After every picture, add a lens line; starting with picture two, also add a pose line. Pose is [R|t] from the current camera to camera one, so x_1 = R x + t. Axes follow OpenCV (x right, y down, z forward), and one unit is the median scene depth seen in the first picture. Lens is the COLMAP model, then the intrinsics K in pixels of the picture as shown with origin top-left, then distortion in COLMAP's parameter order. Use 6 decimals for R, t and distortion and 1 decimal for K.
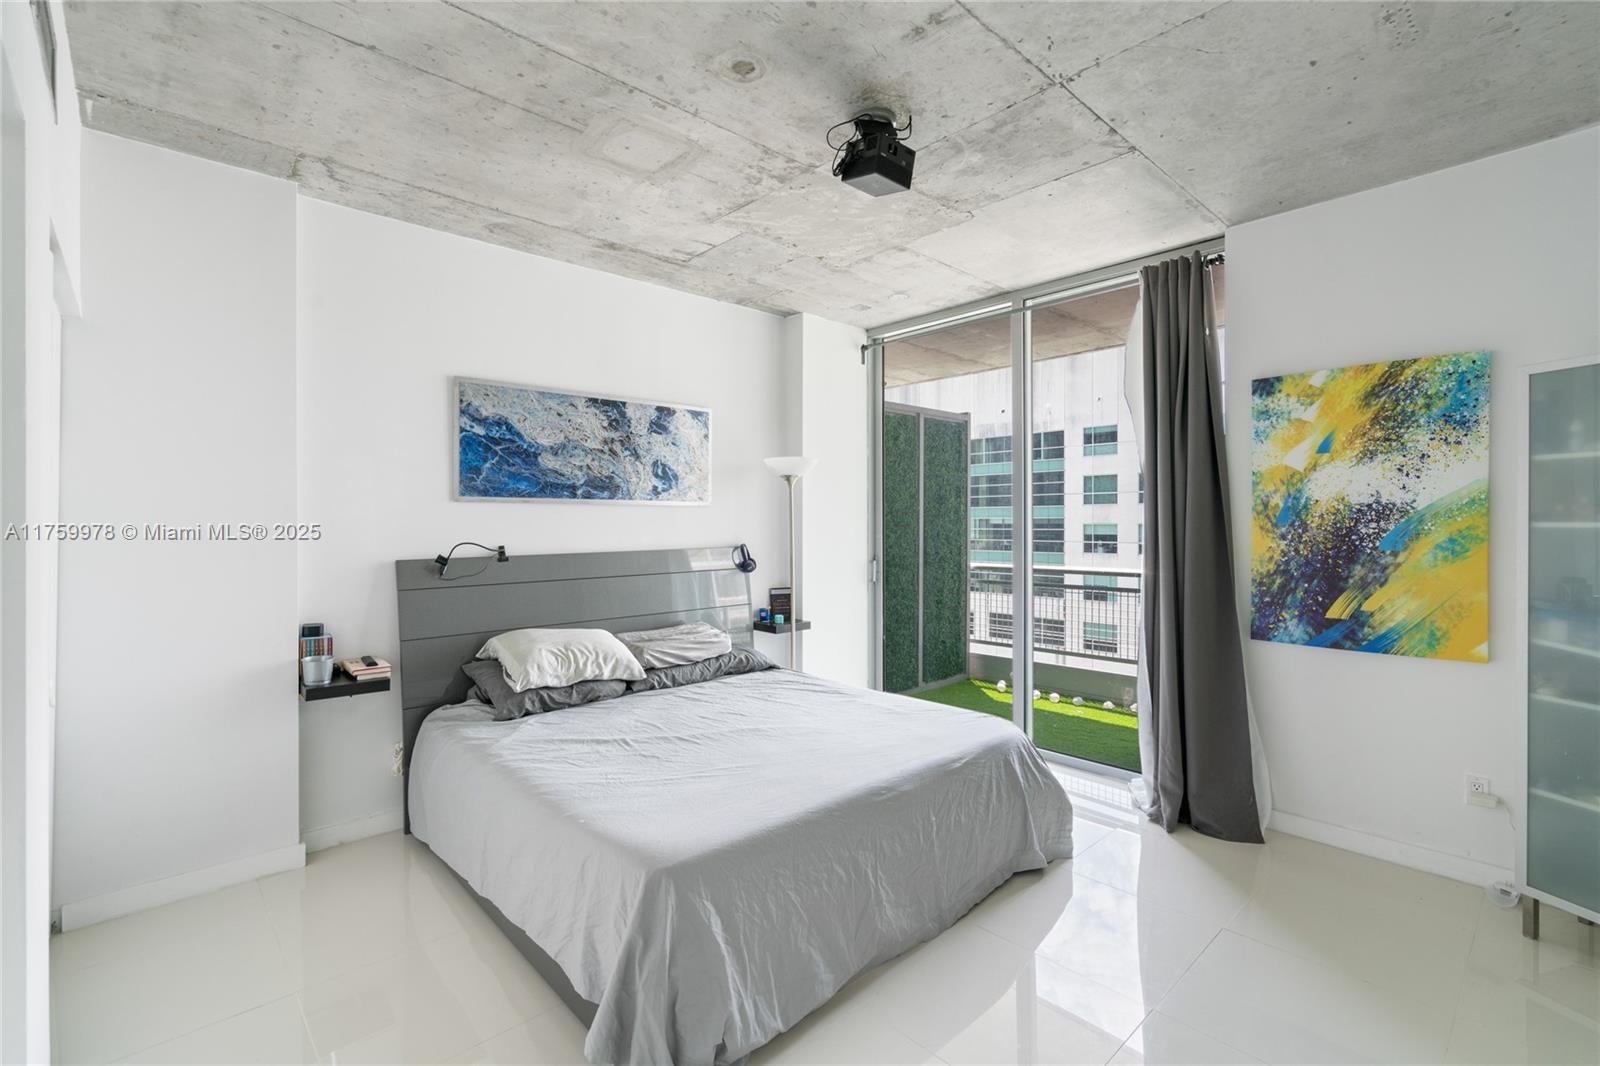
lens RADIAL K [[730.9, 0, 807.1], [0, 730.9, 525.7], [0, 0, 1]] dist [-0.006790, 0.002239]
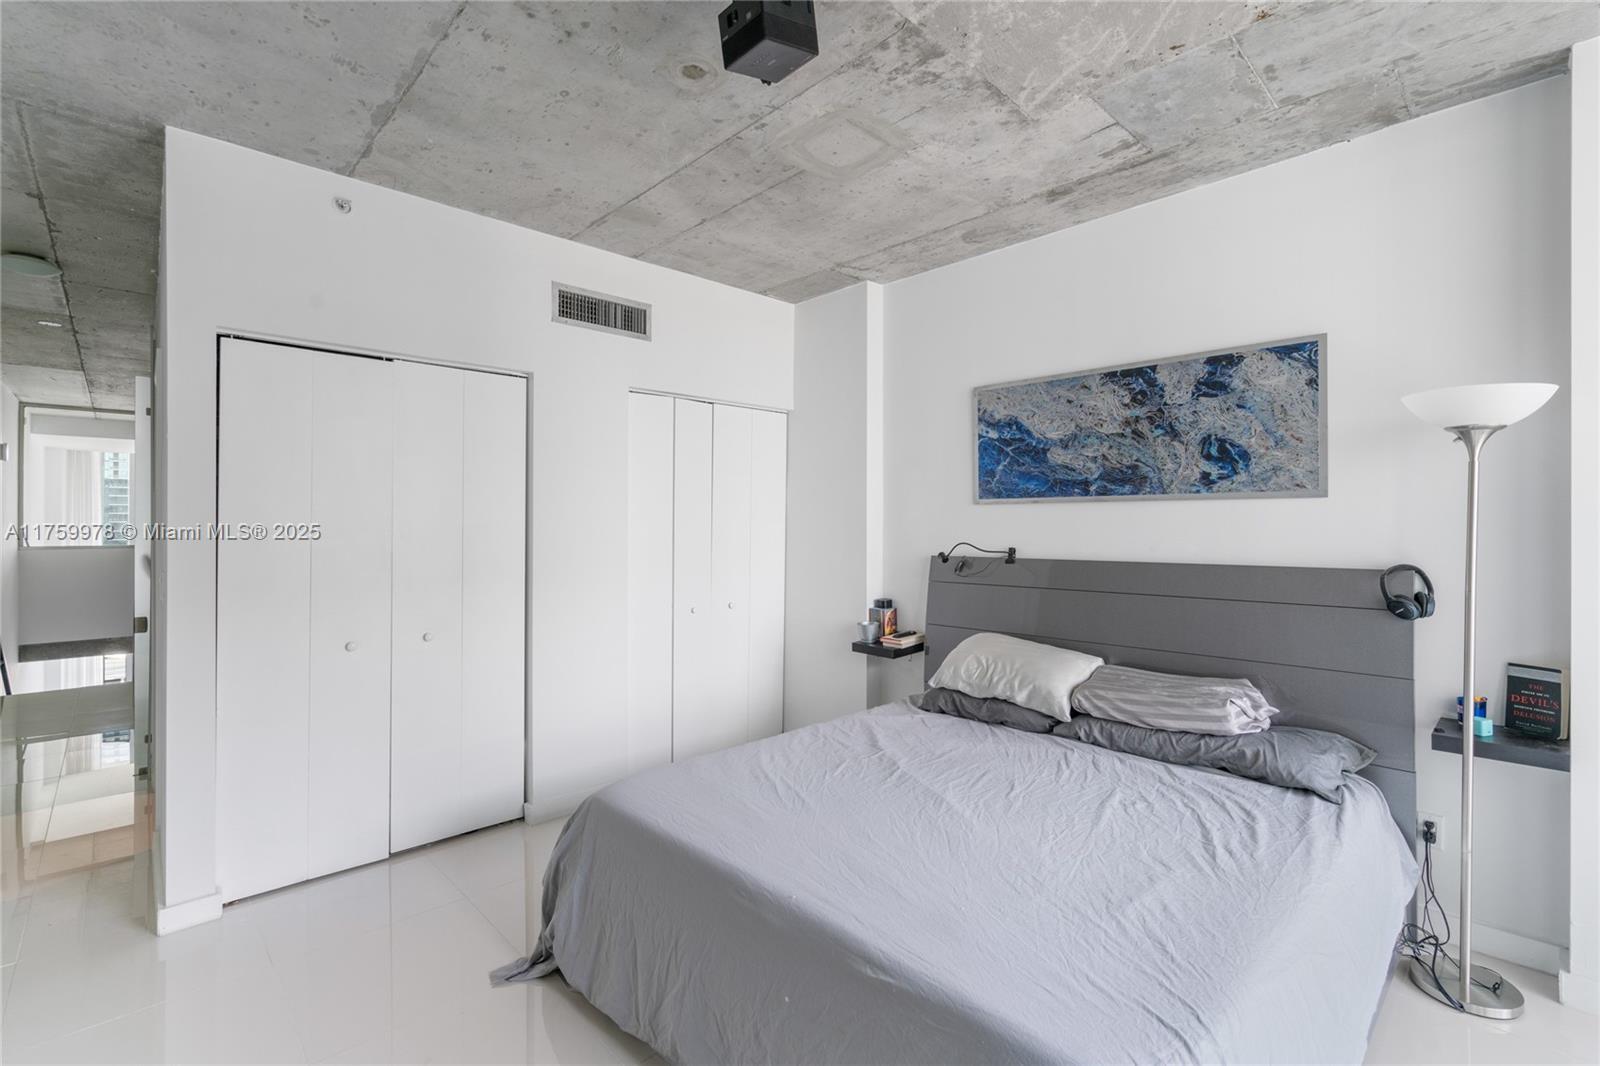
lens RADIAL K [[730.9, 0, 809.6], [0, 730.9, 521.3], [0, 0, 1]] dist [-0.006790, 0.002239]
pose [[0.000351, 0.000273, -1.000000, 0.537598], [-0.004620, 0.999989, 0.000271, -0.006544], [0.999989, 0.004620, 0.000353, 0.682840]]
